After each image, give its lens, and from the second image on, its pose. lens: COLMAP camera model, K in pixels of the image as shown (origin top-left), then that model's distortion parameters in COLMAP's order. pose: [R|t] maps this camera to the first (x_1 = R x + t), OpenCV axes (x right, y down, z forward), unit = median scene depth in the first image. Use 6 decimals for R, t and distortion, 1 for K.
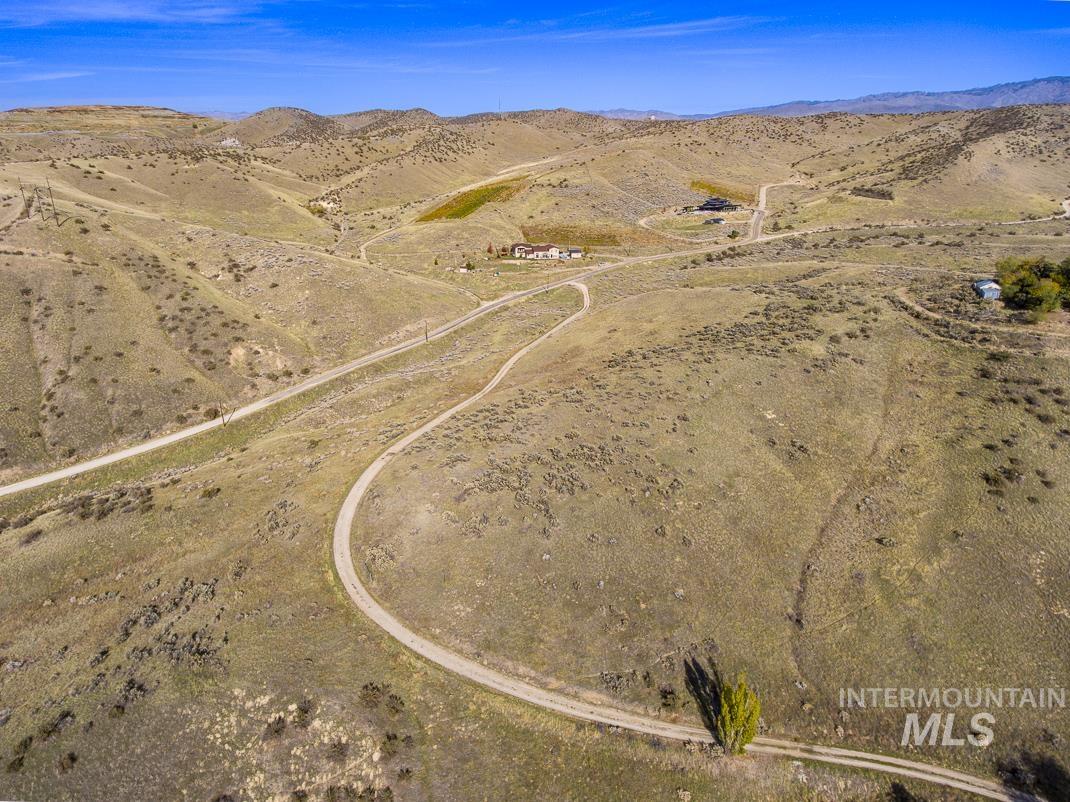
lens RADIAL K [[639.0, 0, 528.3], [0, 639.0, 385.5], [0, 0, 1]] dist [-0.000798, -0.001073]
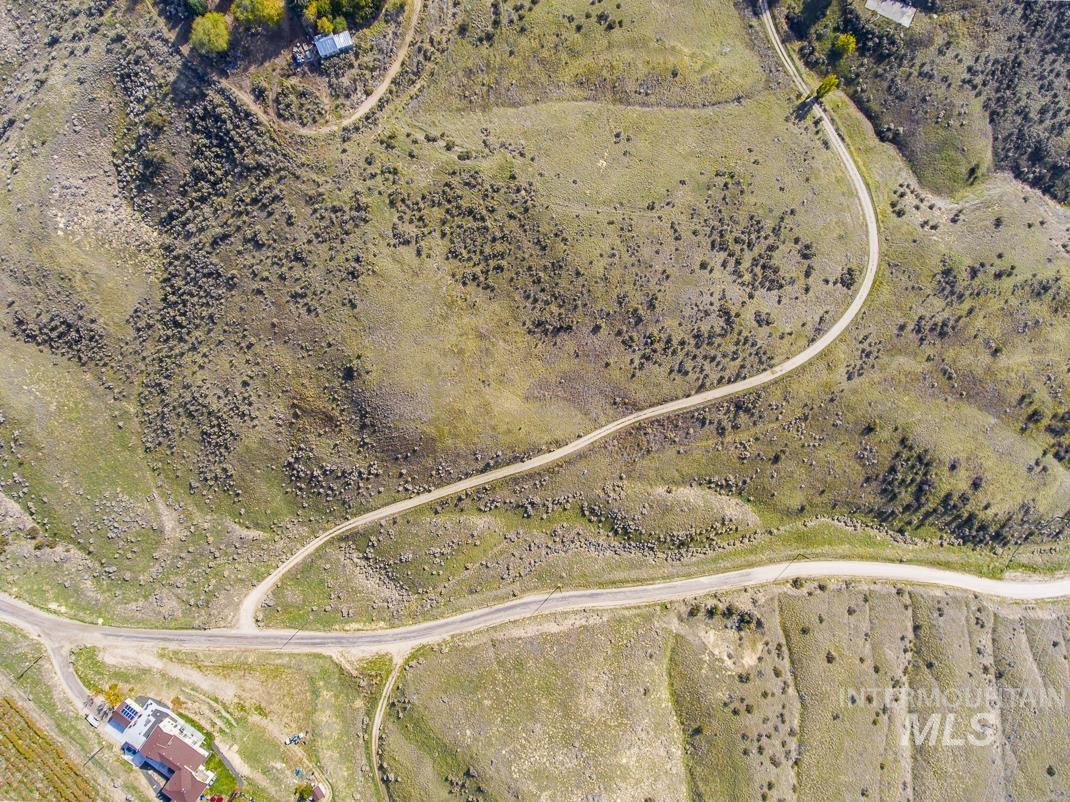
lens RADIAL K [[630.5, 0, 526.3], [0, 630.5, 386.0], [0, 0, 1]] dist [-0.001548, -0.002877]
pose [[-0.668076, -0.744060, -0.006999, 0.101994], [0.263400, -0.245278, 0.932984, -1.013321], [-0.695913, 0.621461, 0.359850, 0.678163]]
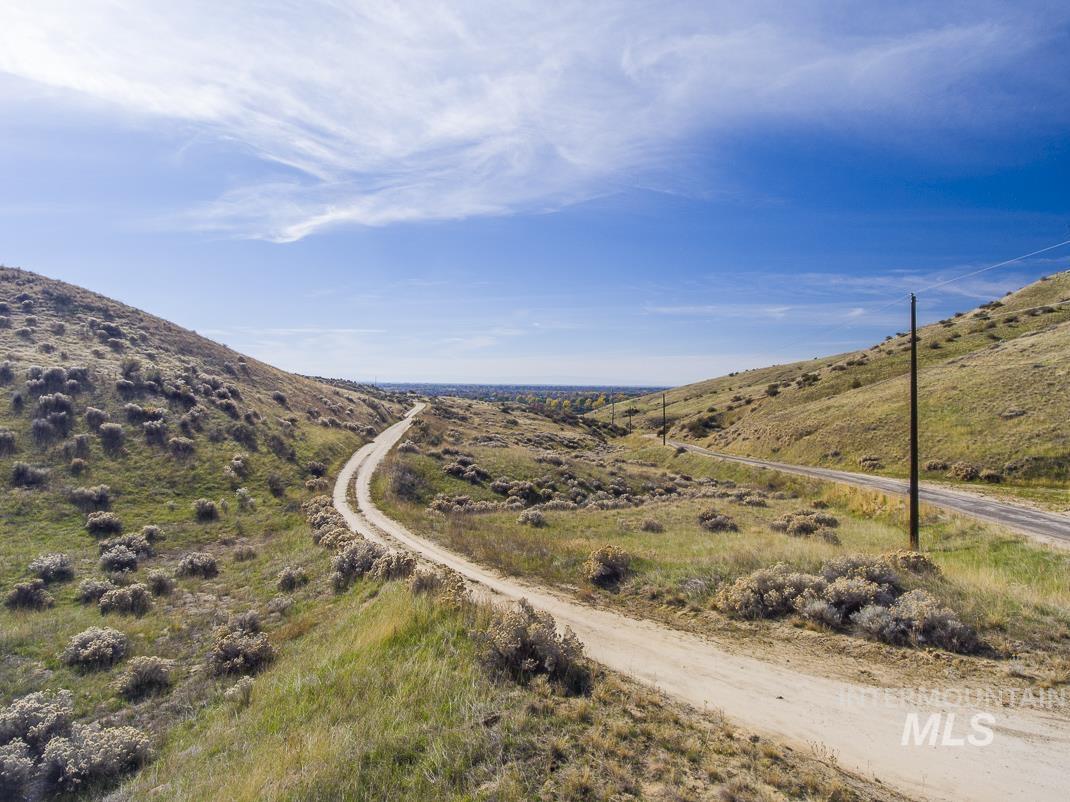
lens RADIAL K [[639.0, 0, 528.3], [0, 639.0, 385.5], [0, 0, 1]] dist [-0.000798, -0.001073]
pose [[-0.864540, -0.019331, -0.502193, 0.179432], [-0.201792, 0.928523, 0.311650, -0.278701], [0.460273, 0.370772, -0.806645, 1.602412]]
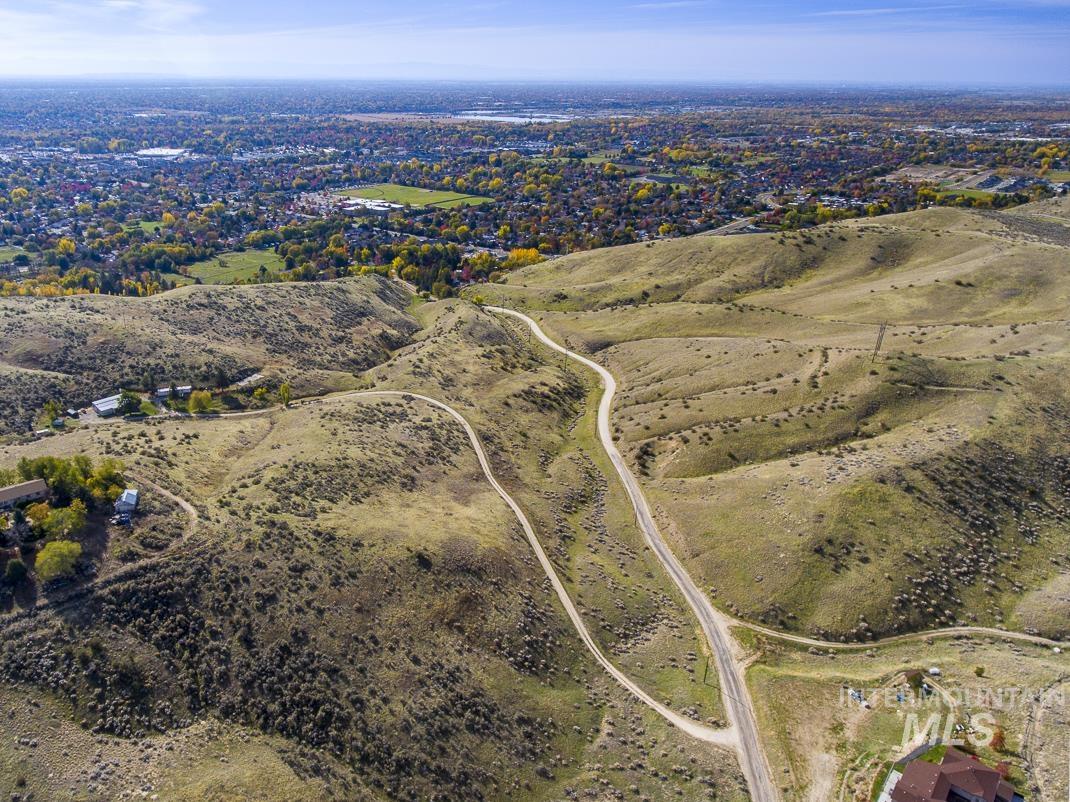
lens RADIAL K [[748.6, 0, 425.4], [0, 748.6, 396.8], [0, 0, 1]] dist [-0.006830, -0.001979]
pose [[-0.832801, 0.208090, -0.512972, 0.816622], [-0.214169, 0.733381, 0.645201, -1.099167], [0.510464, 0.647187, -0.566194, 1.678624]]
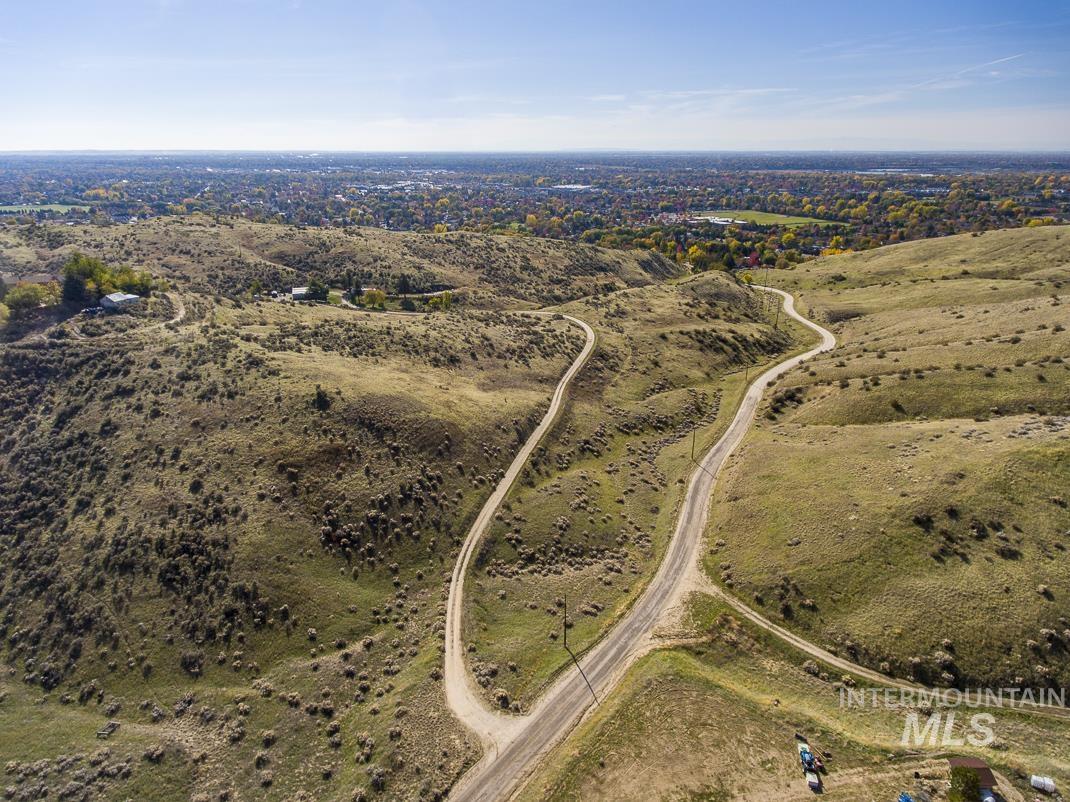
lens RADIAL K [[630.5, 0, 526.3], [0, 630.5, 386.0], [0, 0, 1]] dist [-0.001548, -0.002877]
pose [[-0.991828, 0.039398, -0.121349, 0.133083], [-0.051825, 0.744712, 0.665371, -0.725690], [0.116585, 0.666222, -0.736584, 1.782197]]
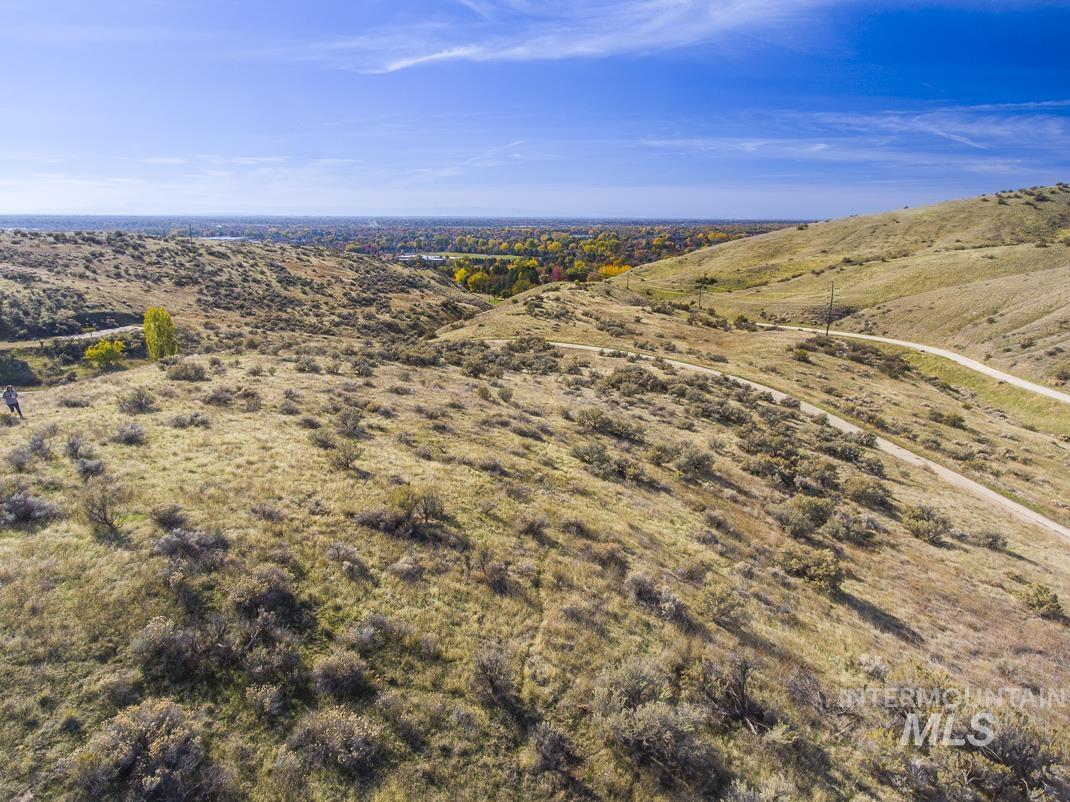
lens RADIAL K [[630.5, 0, 526.3], [0, 630.5, 386.0], [0, 0, 1]] dist [-0.001548, -0.002877]
pose [[-0.783189, 0.149476, -0.603549, 0.212987], [-0.236500, 0.826105, 0.511486, -0.099306], [0.575050, 0.543330, -0.611645, 0.922943]]
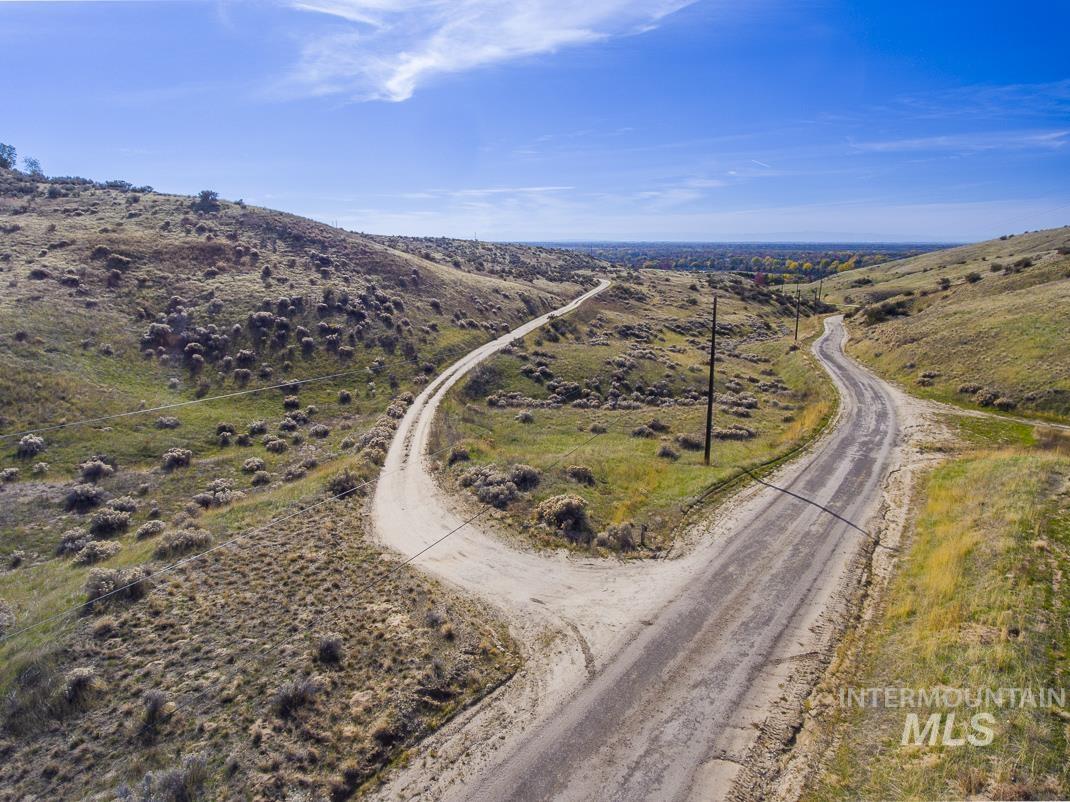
lens RADIAL K [[630.5, 0, 526.3], [0, 630.5, 386.0], [0, 0, 1]] dist [-0.001548, -0.002877]
pose [[-0.987331, 0.025794, -0.156565, 0.131985], [-0.066584, 0.828273, 0.556354, -0.348007], [0.144029, 0.559730, -0.816062, 1.684011]]
